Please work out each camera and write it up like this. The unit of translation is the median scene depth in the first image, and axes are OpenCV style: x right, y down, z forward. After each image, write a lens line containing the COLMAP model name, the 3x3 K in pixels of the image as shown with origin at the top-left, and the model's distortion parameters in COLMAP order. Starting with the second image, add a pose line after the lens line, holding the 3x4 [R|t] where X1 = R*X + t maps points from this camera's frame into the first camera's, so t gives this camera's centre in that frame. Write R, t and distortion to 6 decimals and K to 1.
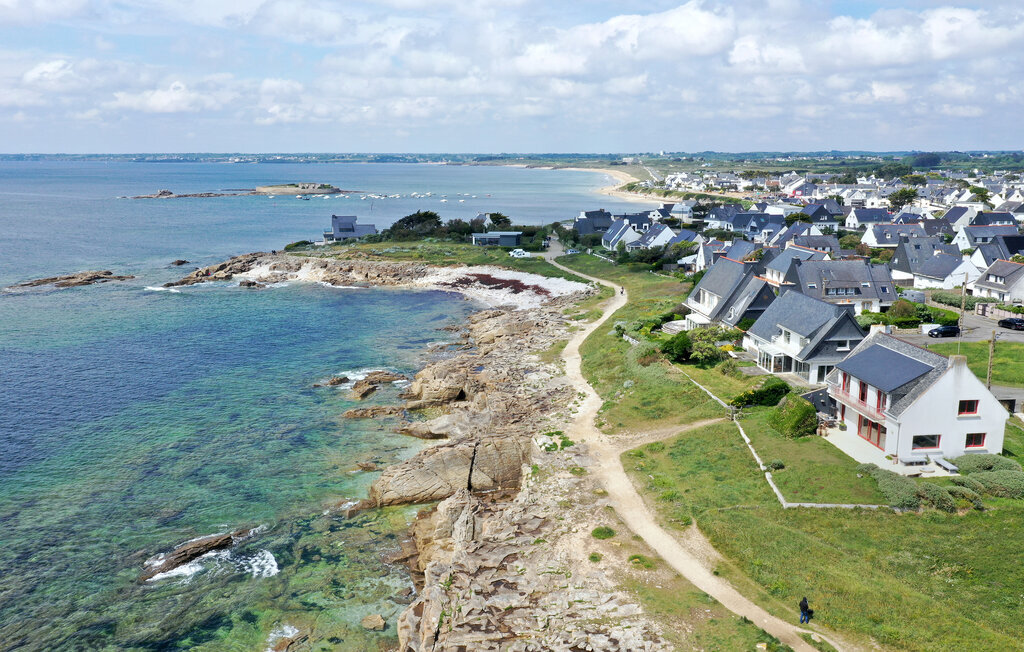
lens RADIAL K [[816.6, 0, 512.8], [0, 816.6, 326.0], [0, 0, 1]] dist [-0.004500, -0.001345]
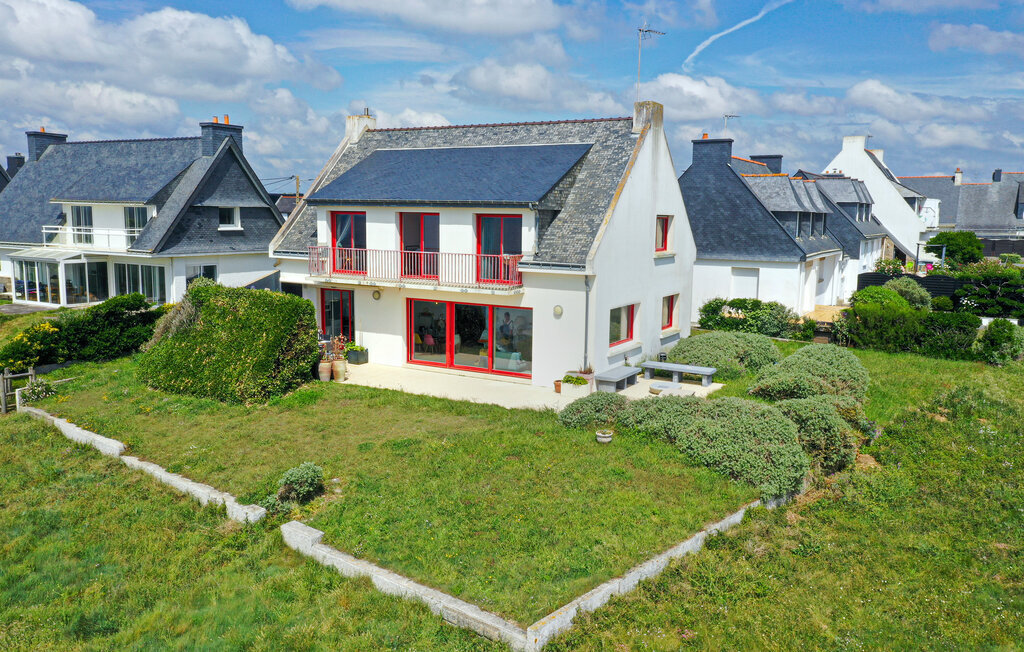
lens RADIAL K [[816.6, 0, 513.2], [0, 816.6, 327.4], [0, 0, 1]] dist [-0.004500, -0.001345]
pose [[0.579039, -0.097482, 0.809451, 0.140931], [0.138655, 0.990138, 0.020056, 0.111458], [-0.803423, 0.100622, 0.586845, 0.706372]]
